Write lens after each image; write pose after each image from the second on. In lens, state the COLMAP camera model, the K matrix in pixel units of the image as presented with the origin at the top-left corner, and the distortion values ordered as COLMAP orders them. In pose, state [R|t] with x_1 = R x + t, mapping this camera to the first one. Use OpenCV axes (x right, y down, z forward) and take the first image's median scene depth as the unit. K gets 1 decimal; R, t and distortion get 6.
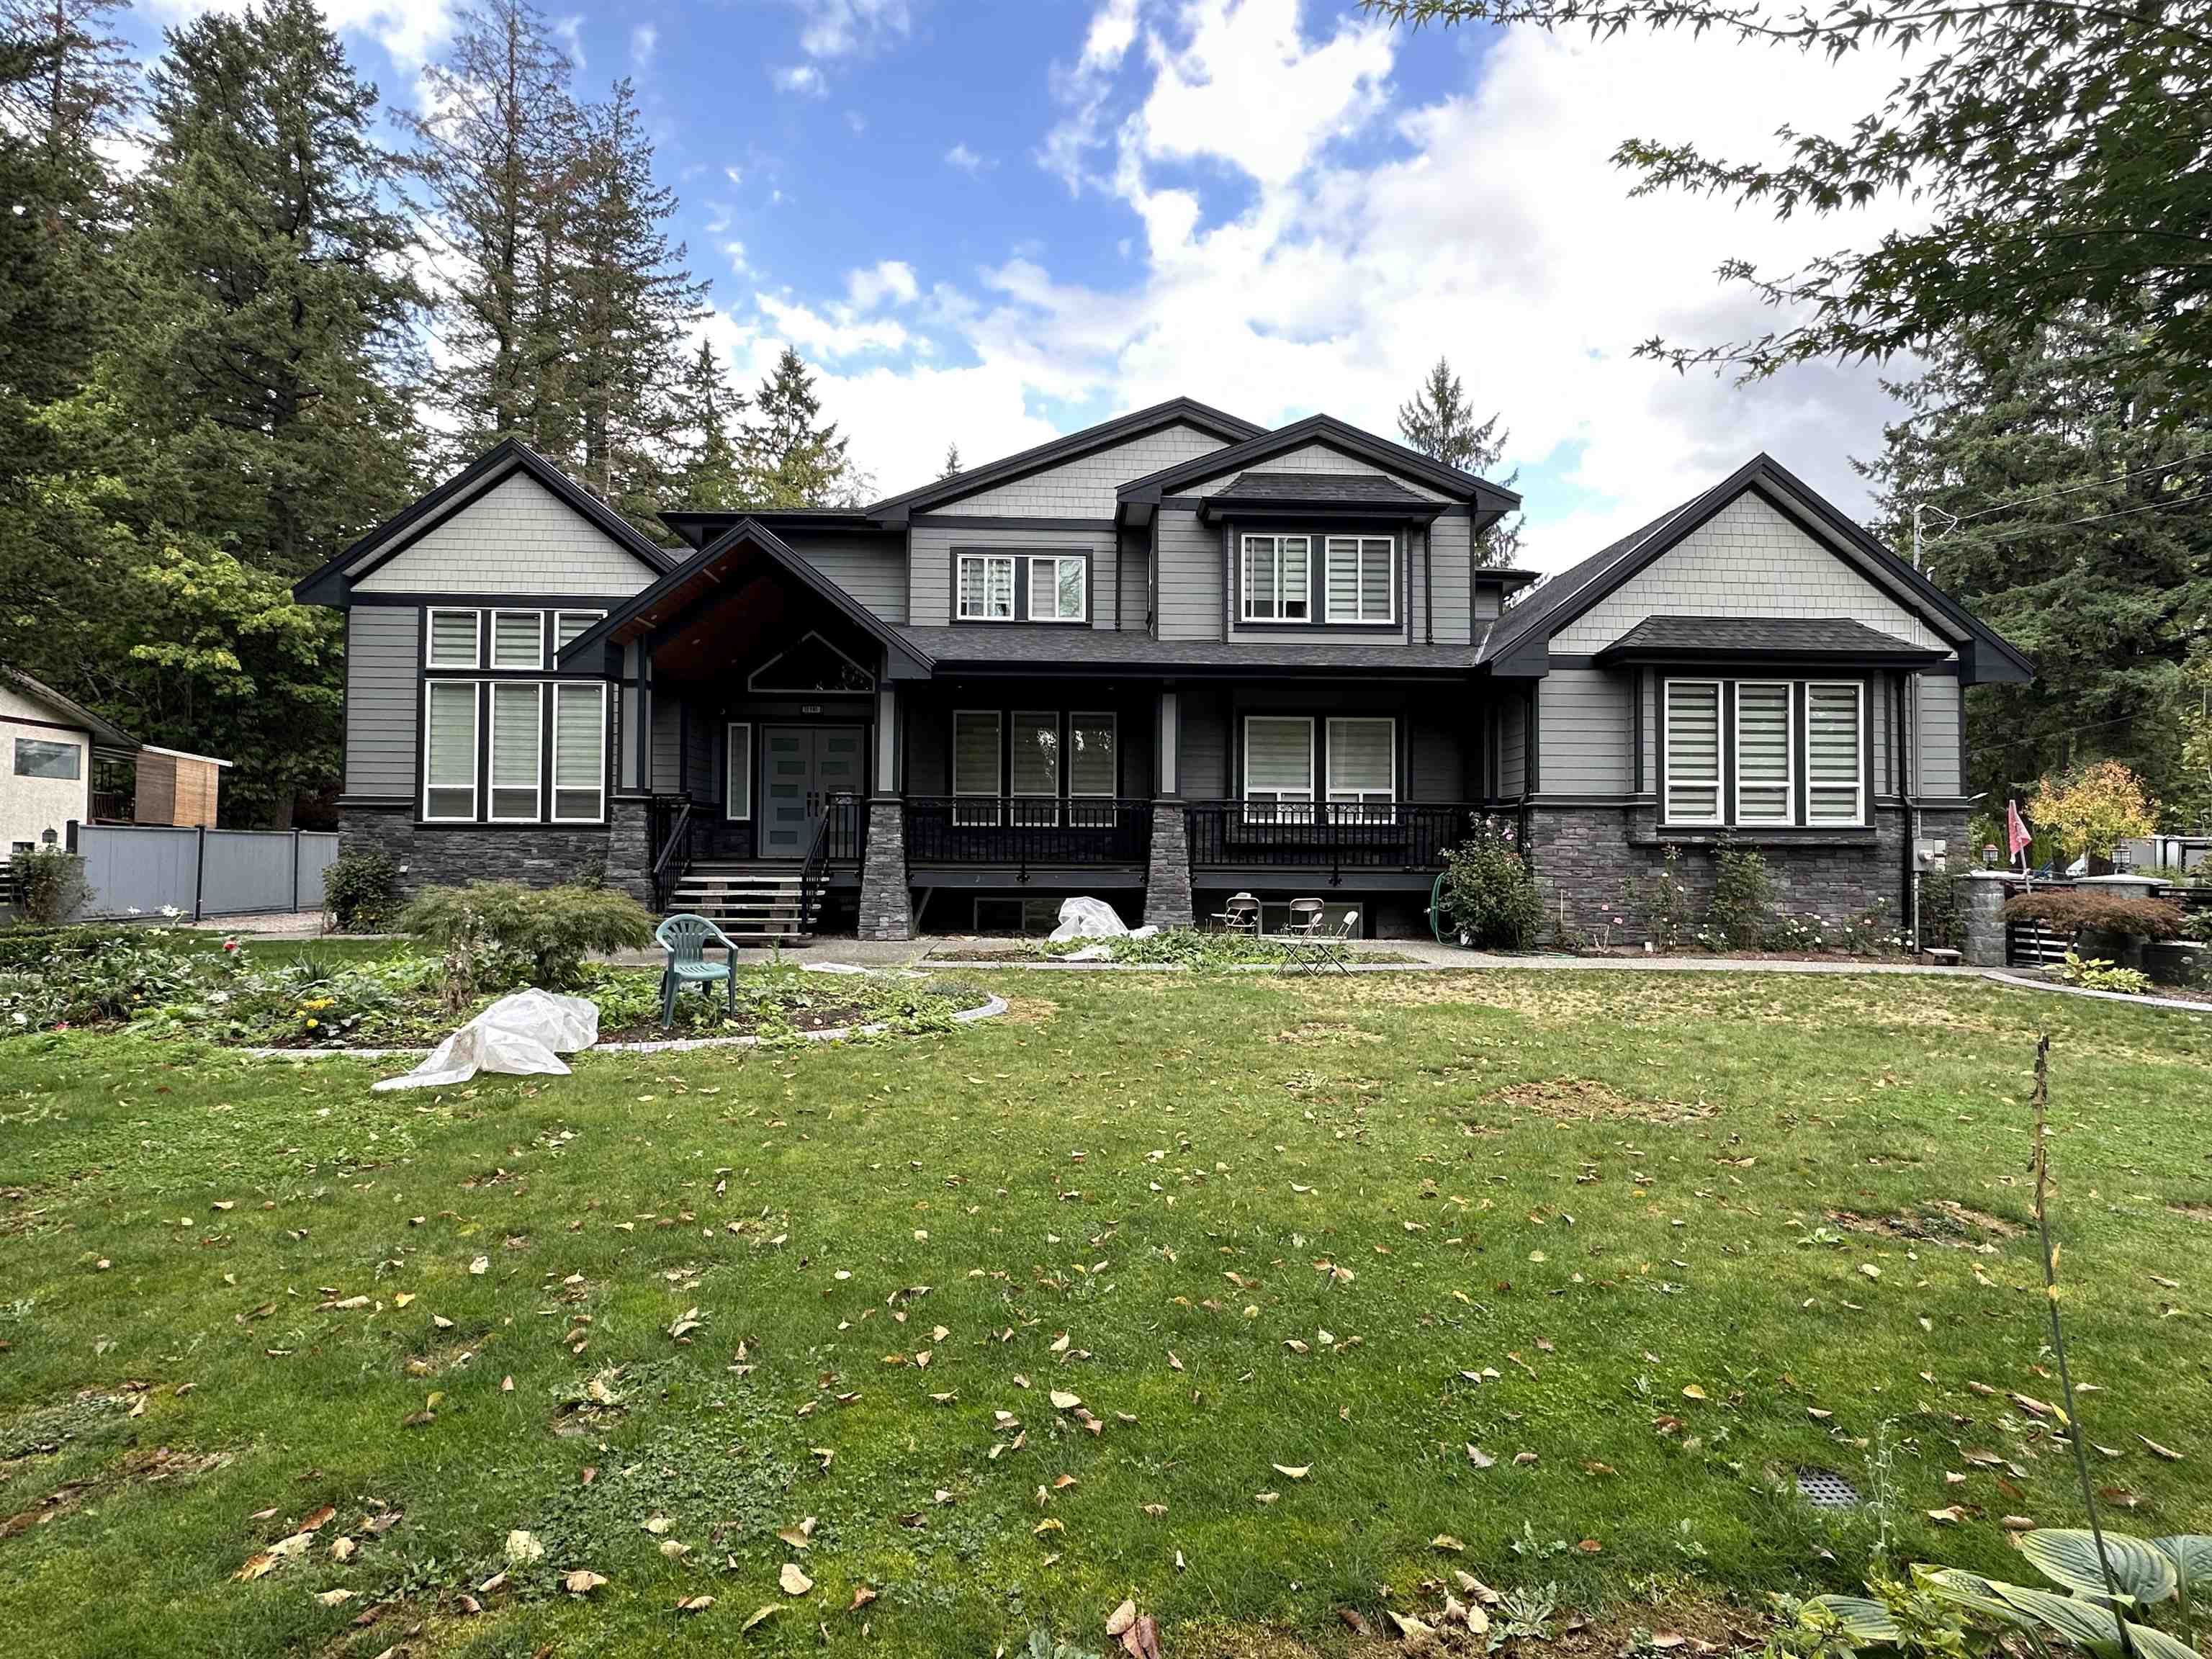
lens RADIAL K [[1073.7, 0, 1097.6], [0, 1073.7, 825.1], [0, 0, 1]] dist [-0.028547, 0.035718]
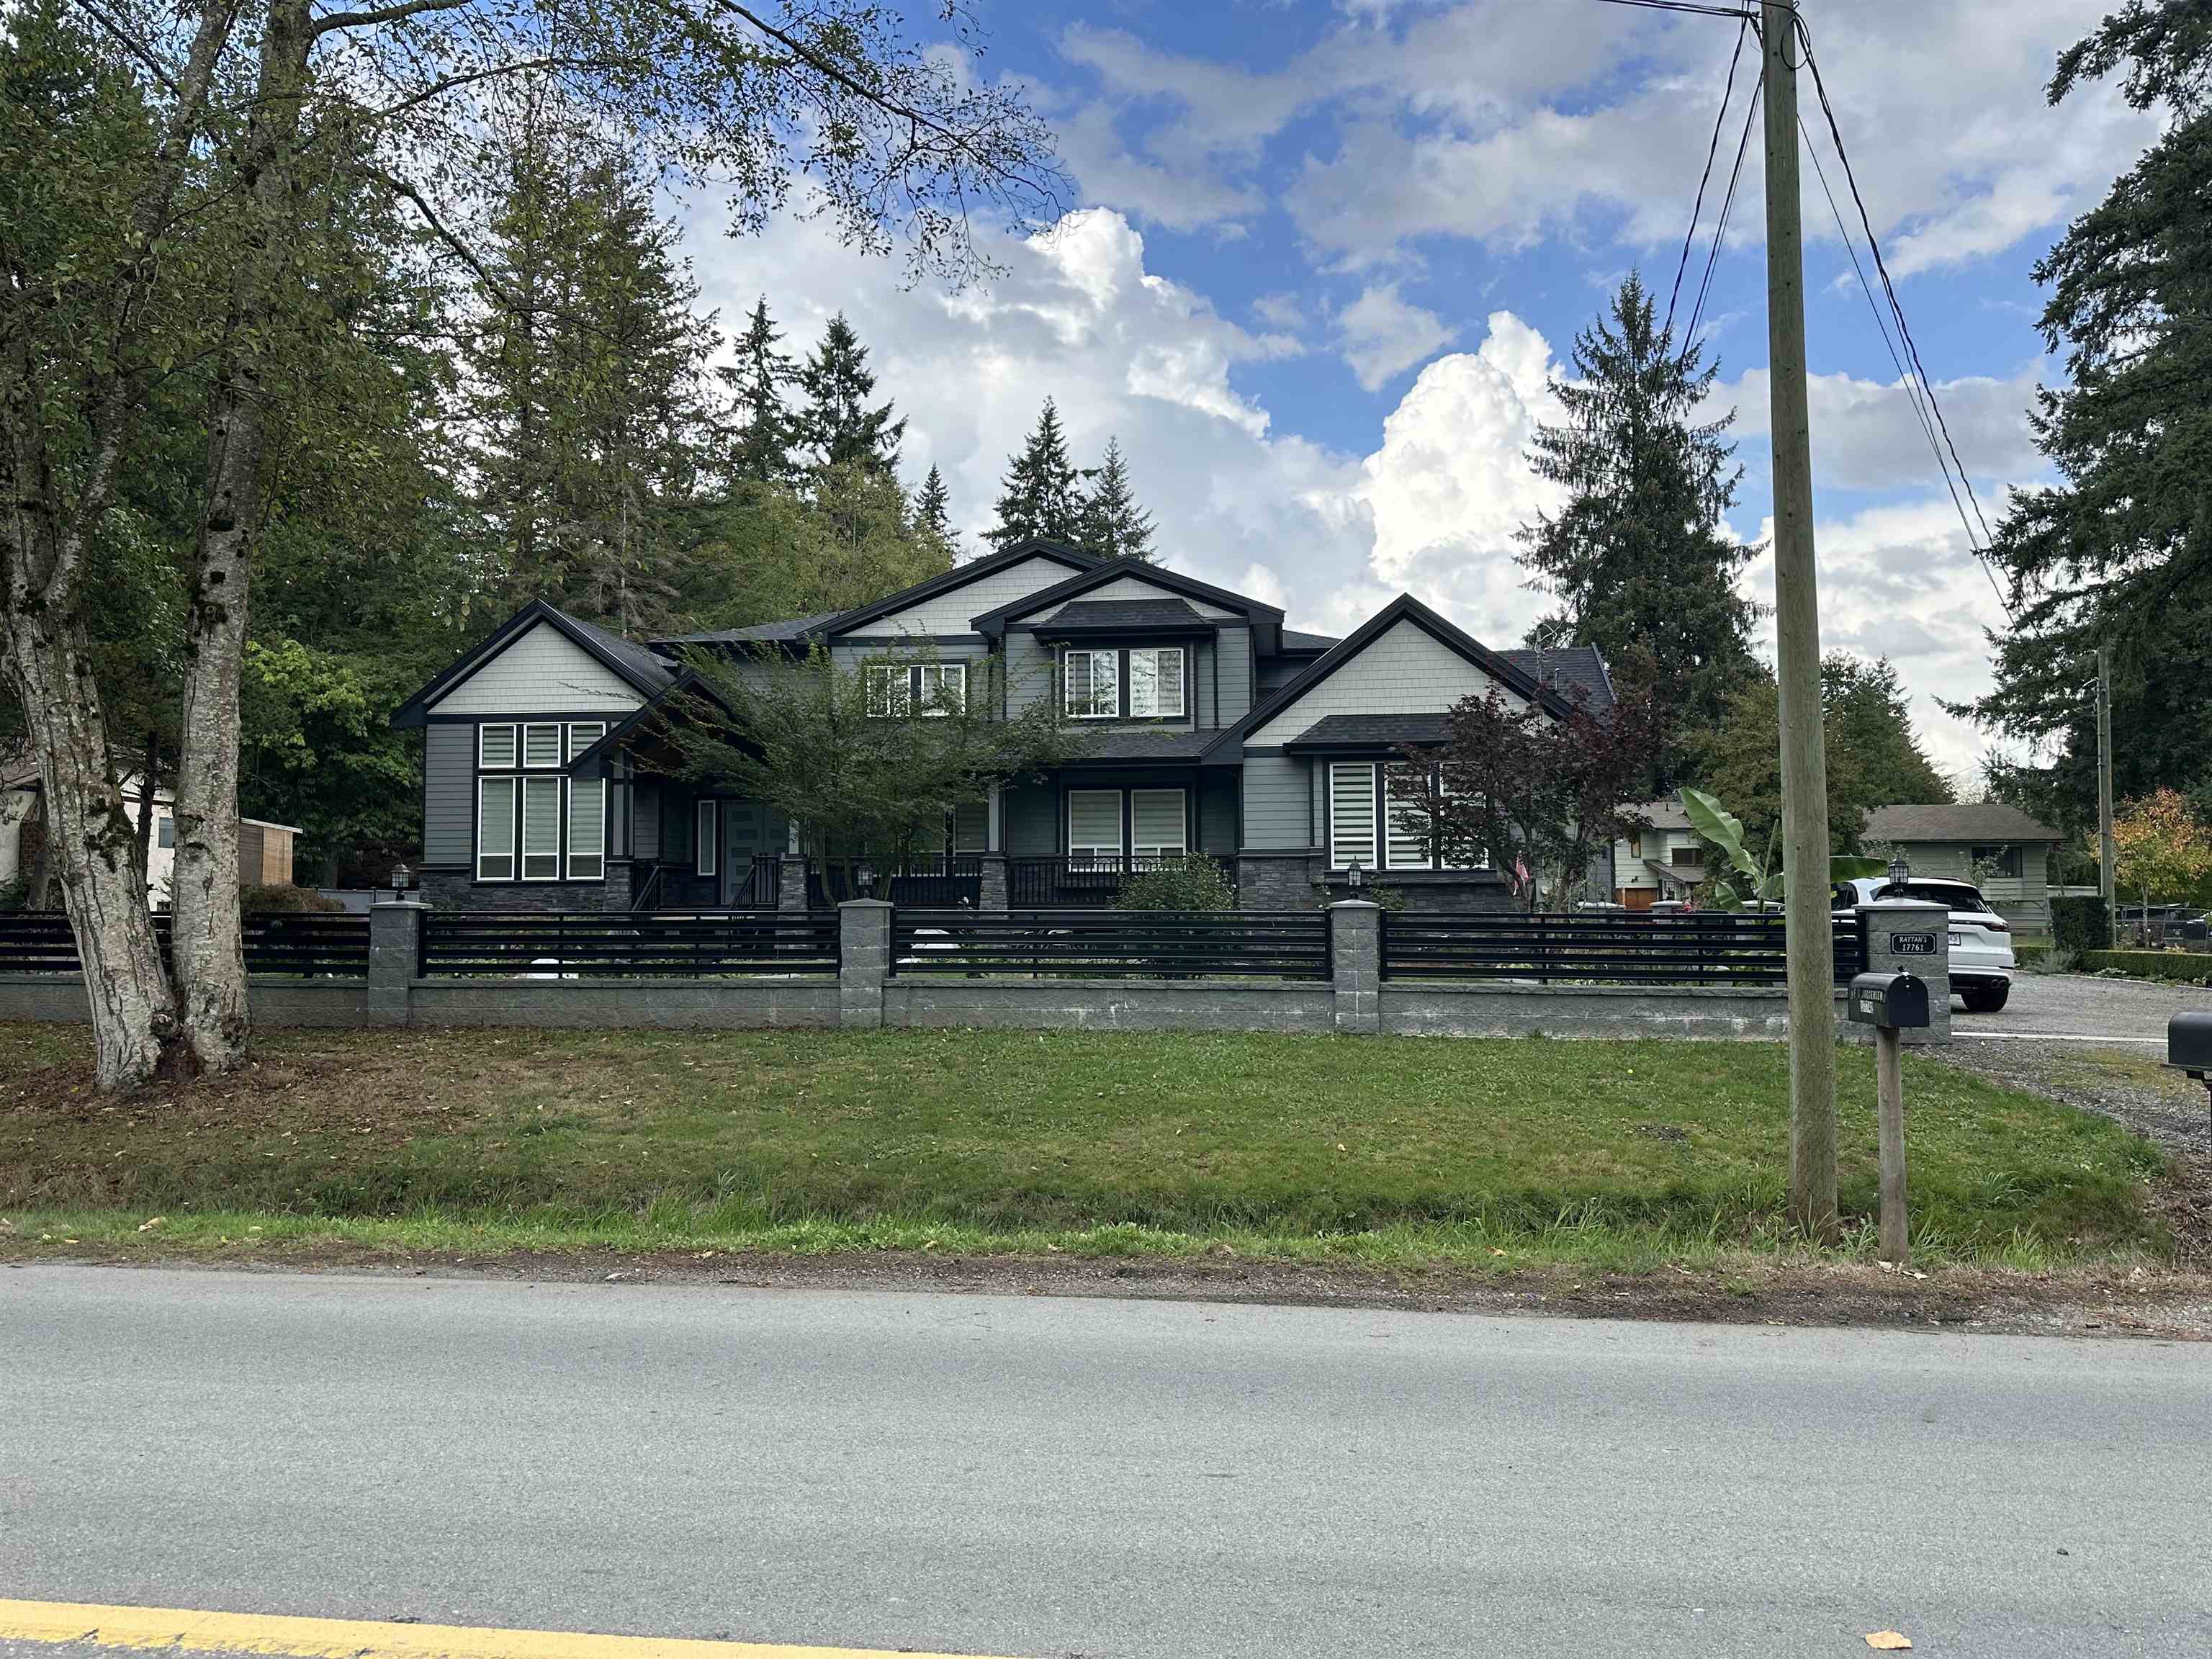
lens RADIAL K [[1541.2, 0, 1106.0], [0, 1541.2, 829.5], [0, 0, 1]] dist [0.099747, -0.134596]
pose [[0.988474, -0.019778, -0.150092, 0.461687], [0.016029, 0.999530, -0.026146, -0.004102], [0.150538, 0.023439, 0.988326, -0.849714]]
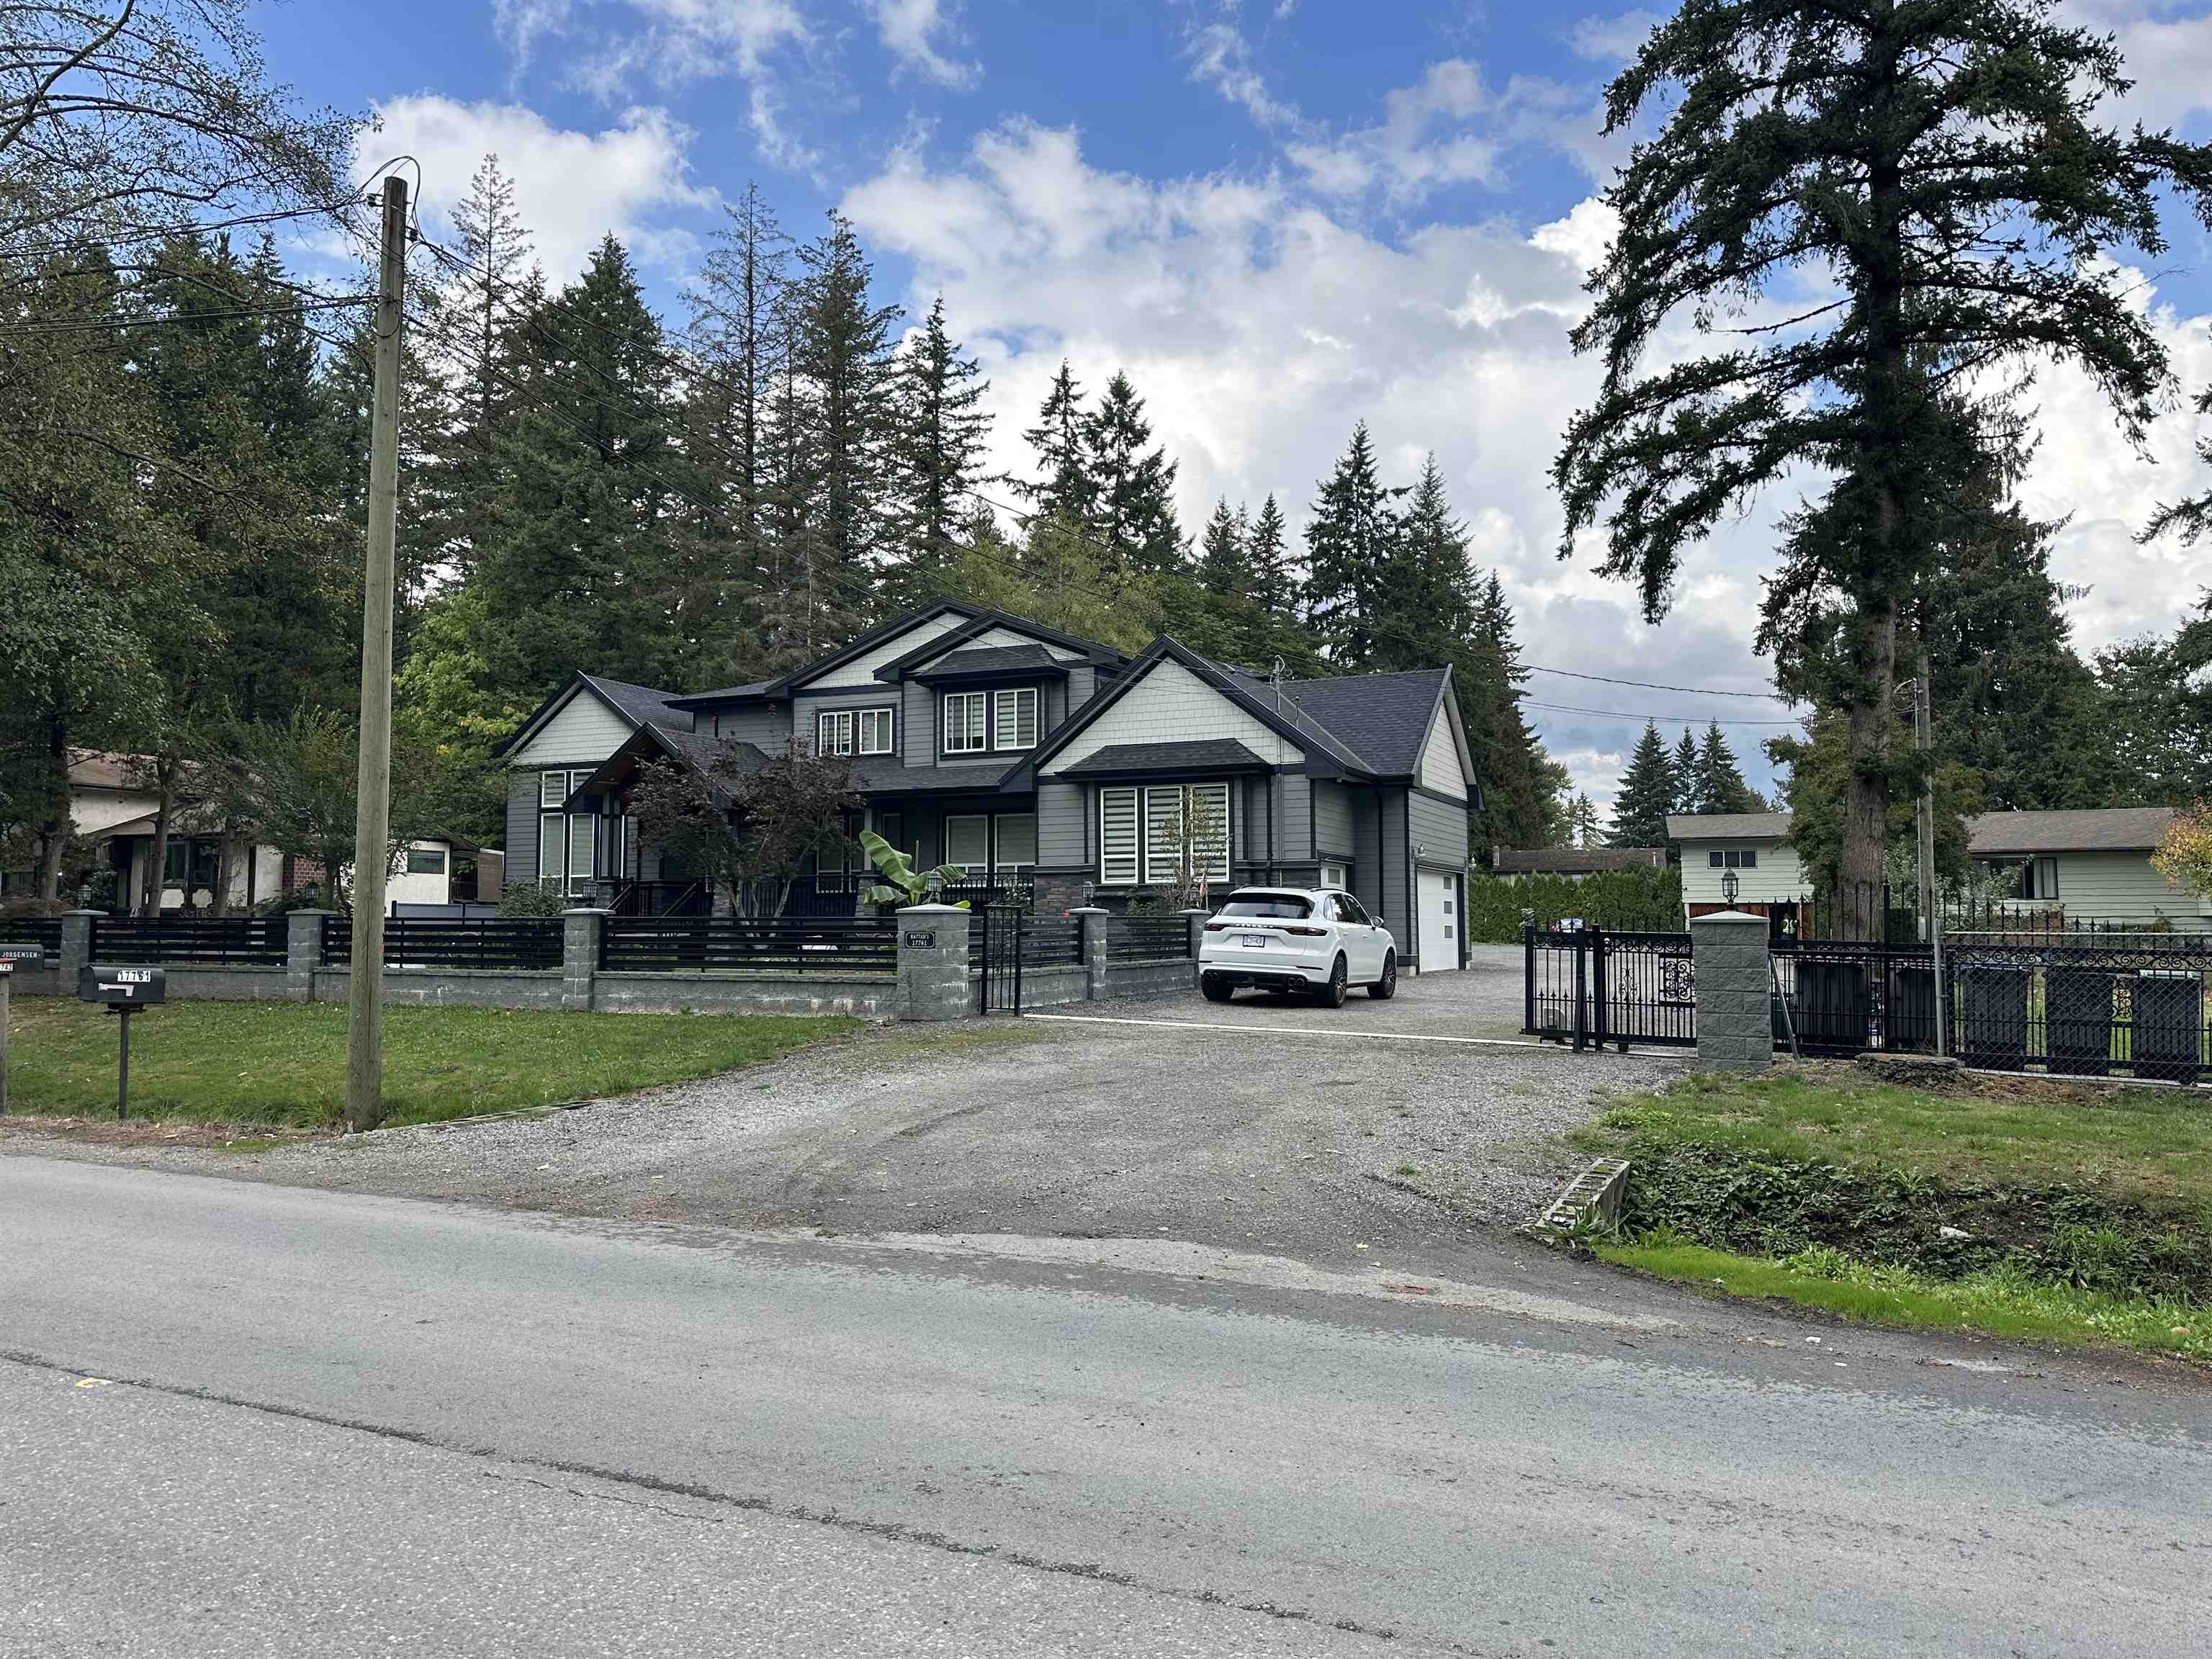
lens RADIAL K [[1552.3, 0, 1105.7], [0, 1552.3, 800.1], [0, 0, 1]] dist [0.055304, -0.002991]
pose [[0.892402, -0.045532, -0.448939, 1.303740], [0.019650, 0.997874, -0.062145, 0.014866], [0.450814, 0.046637, 0.891399, -0.829067]]
